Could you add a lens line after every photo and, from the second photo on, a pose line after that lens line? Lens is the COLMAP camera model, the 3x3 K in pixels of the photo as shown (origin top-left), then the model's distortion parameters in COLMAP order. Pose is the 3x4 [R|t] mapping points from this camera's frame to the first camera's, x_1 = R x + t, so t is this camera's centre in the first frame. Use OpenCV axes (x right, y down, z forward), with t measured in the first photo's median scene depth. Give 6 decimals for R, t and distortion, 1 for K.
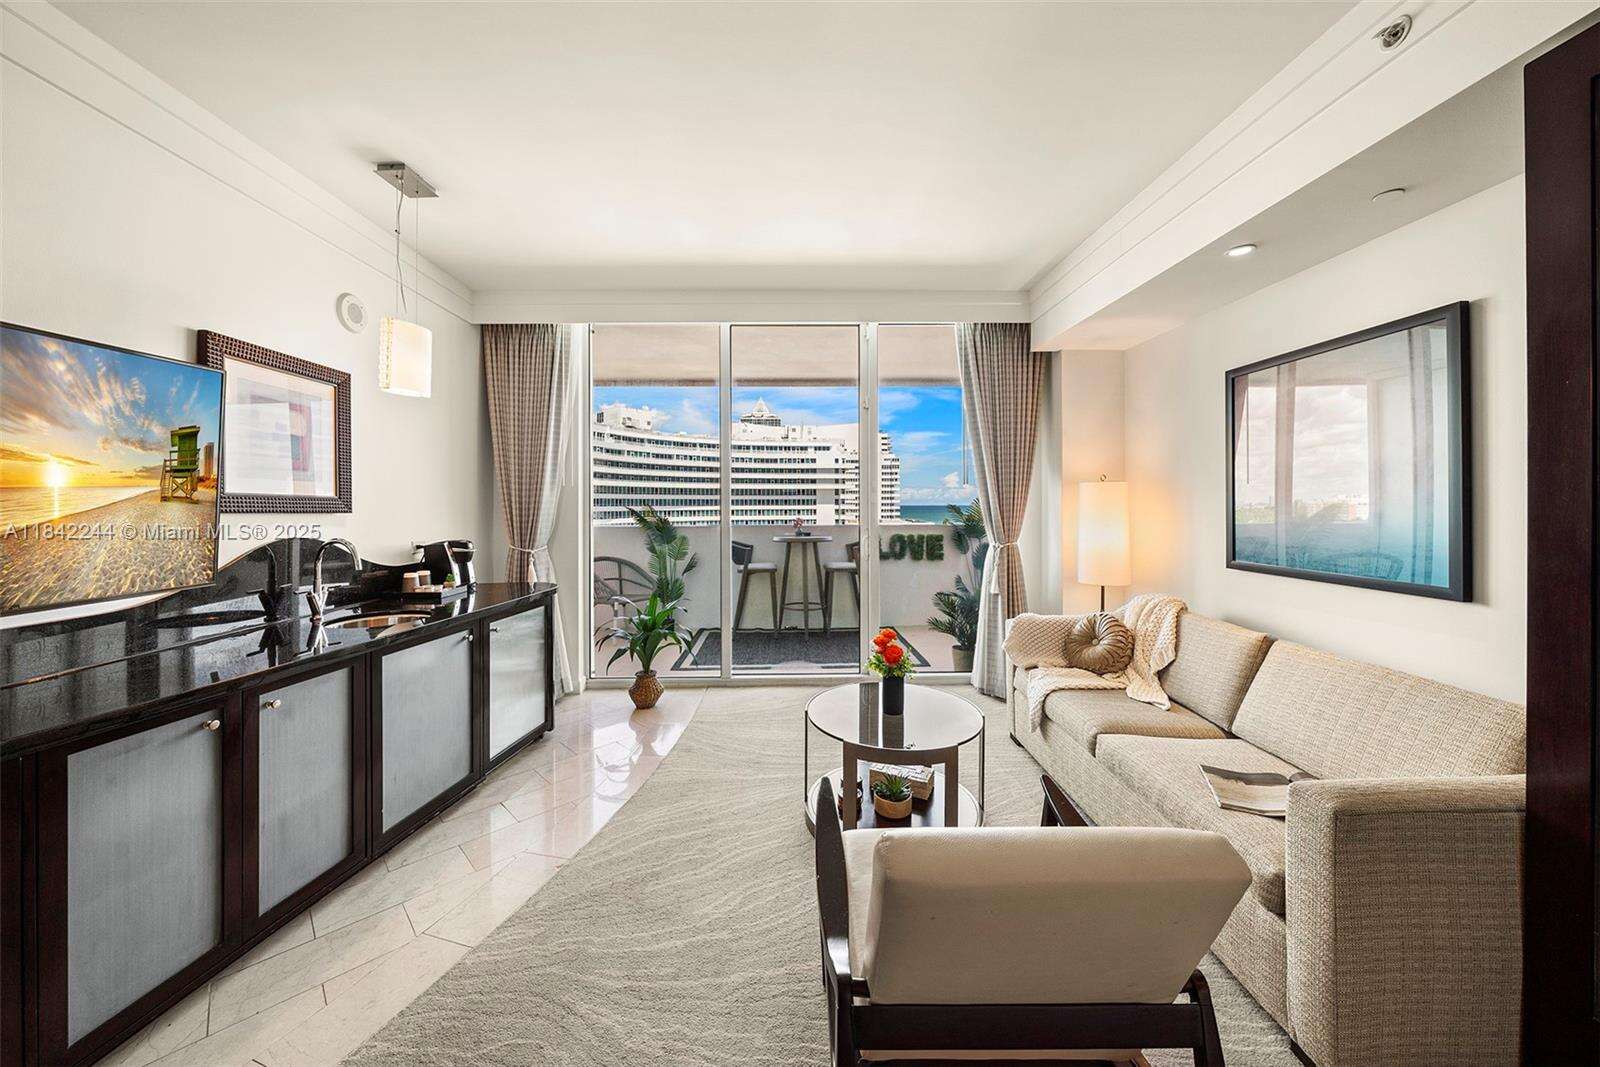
lens RADIAL K [[558.8, 0, 789.0], [0, 558.8, 507.3], [0, 0, 1]] dist [-0.006435, 0.000464]
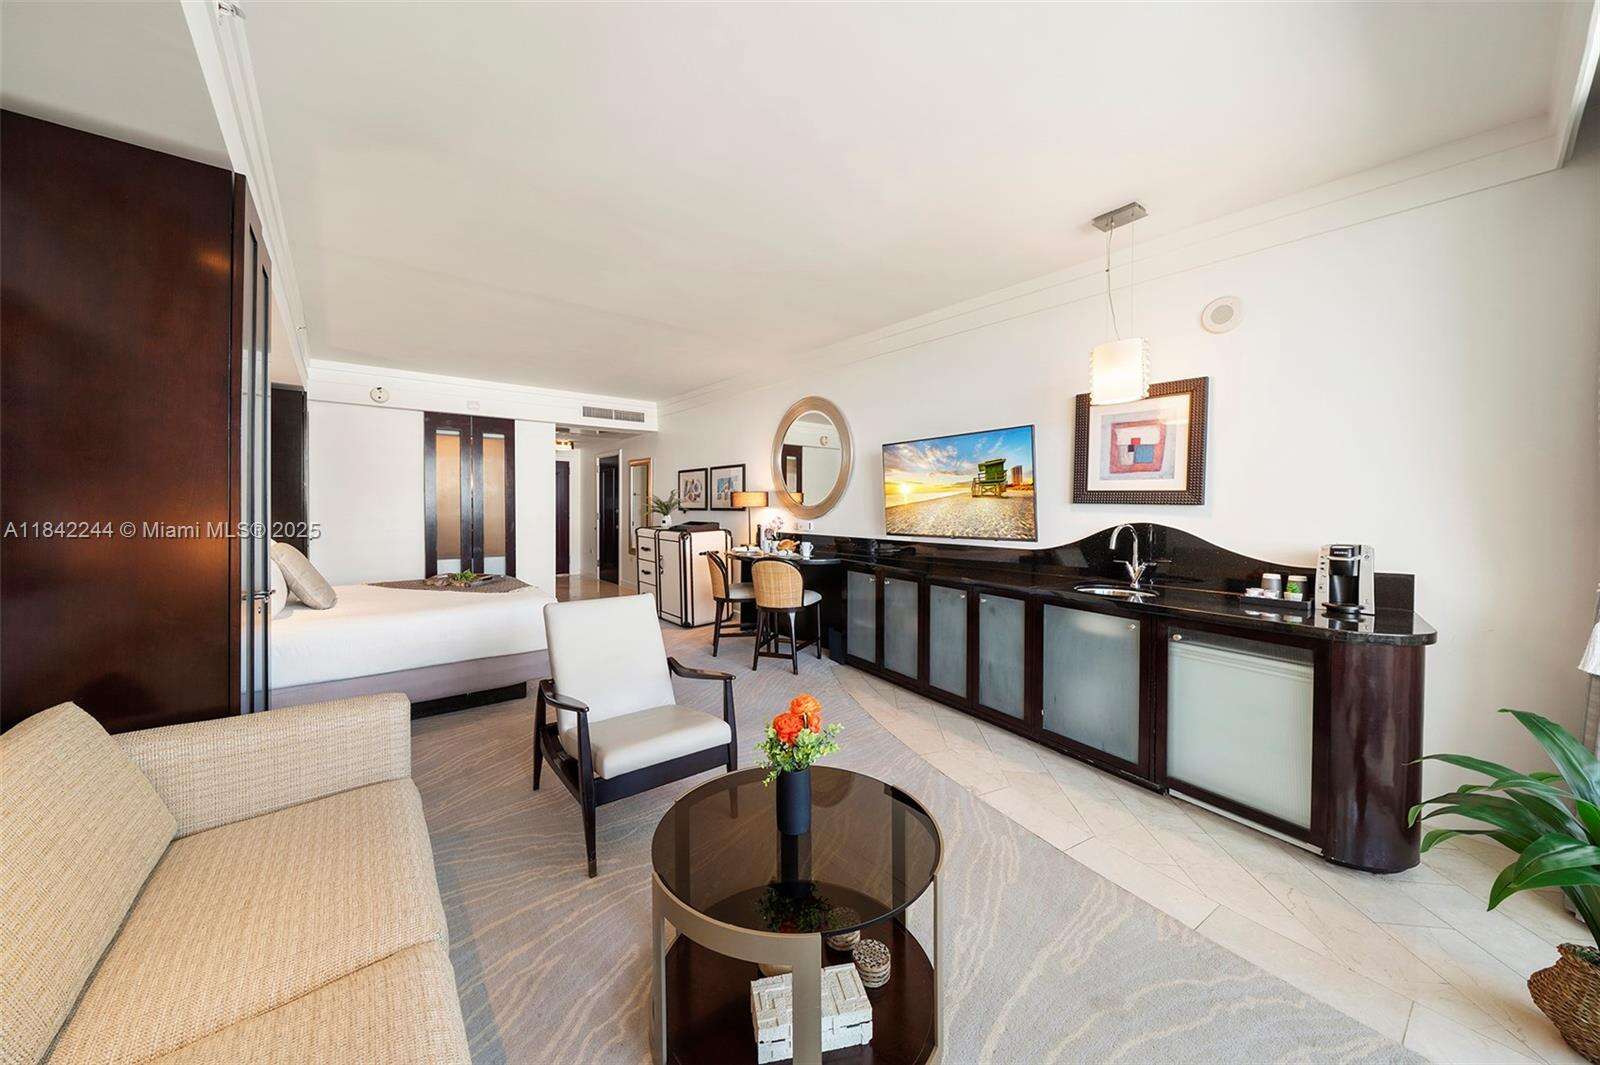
lens RADIAL K [[558.8, 0, 793.6], [0, 558.8, 495.6], [0, 0, 1]] dist [-0.006435, 0.000464]
pose [[-0.787241, -0.007869, -0.616595, 0.360958], [-0.002317, 0.999949, -0.009803, 0.004174], [0.616641, -0.006289, -0.787219, 0.957620]]
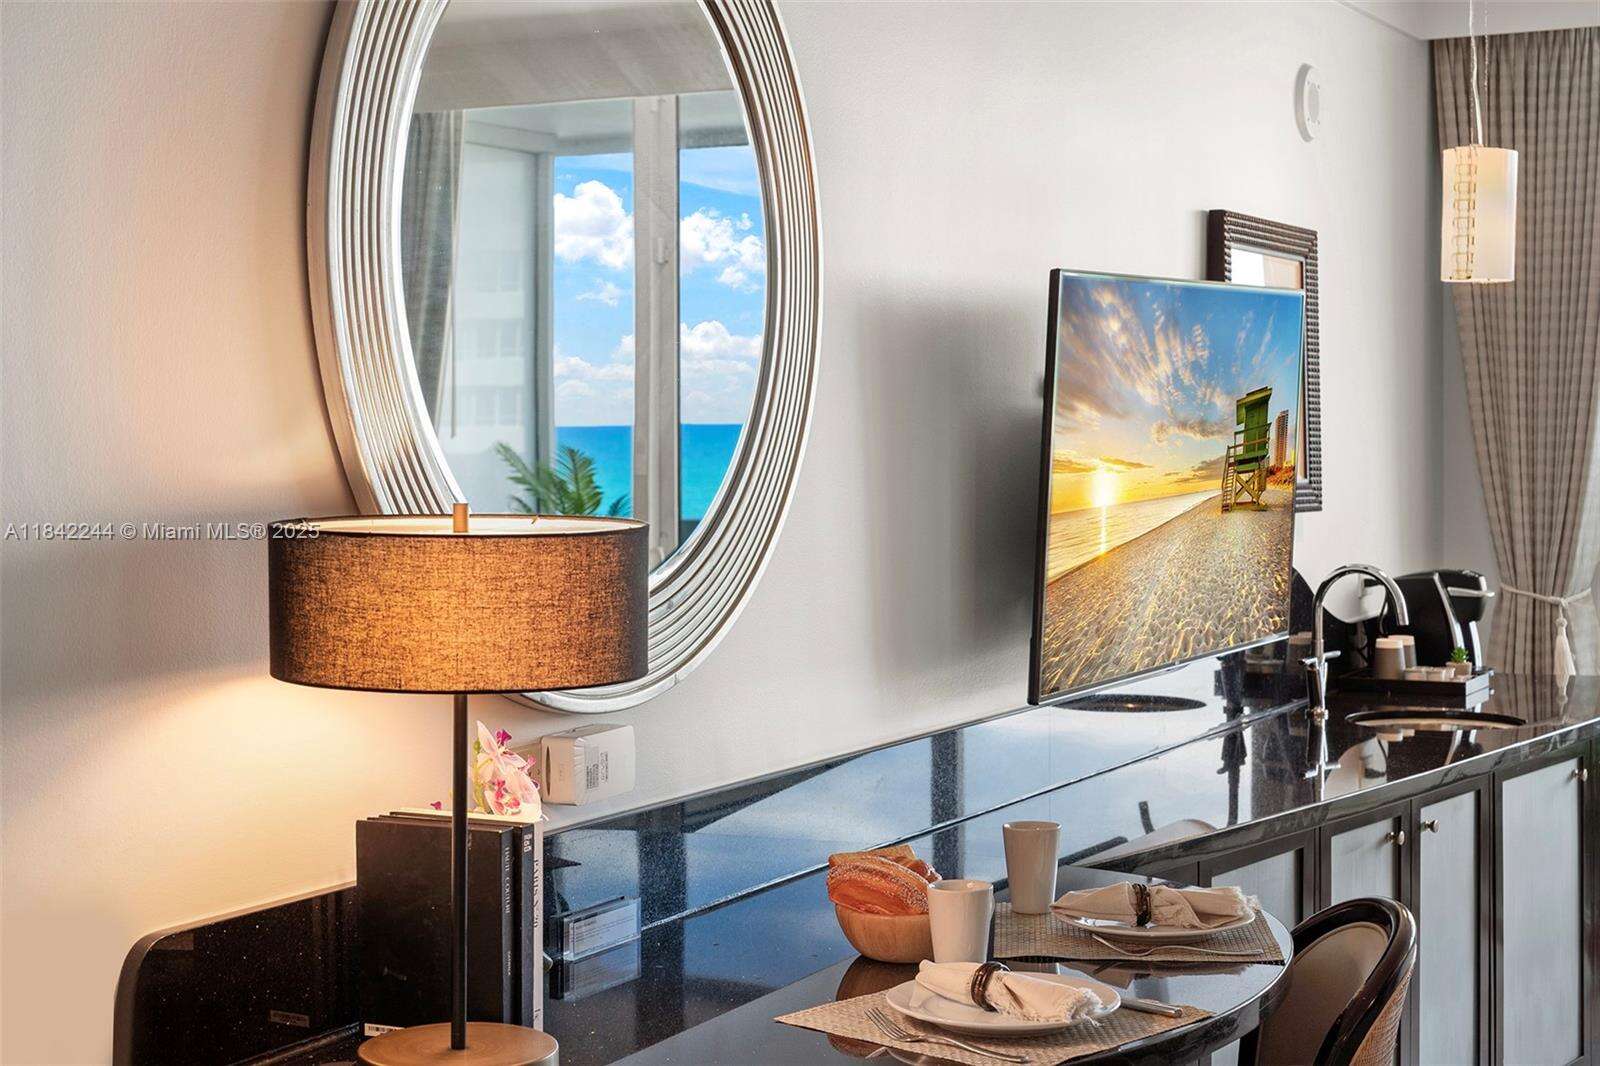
lens RADIAL K [[2551.1, 0, 763.9], [0, 2551.1, 426.1], [0, 0, 1]] dist [-0.005194, 0.000000]
pose [[0.874386, 0.003842, -0.485215, -0.079690], [-0.002236, 0.999990, 0.003889, -0.051516], [0.485225, -0.002316, 0.874386, -0.860025]]
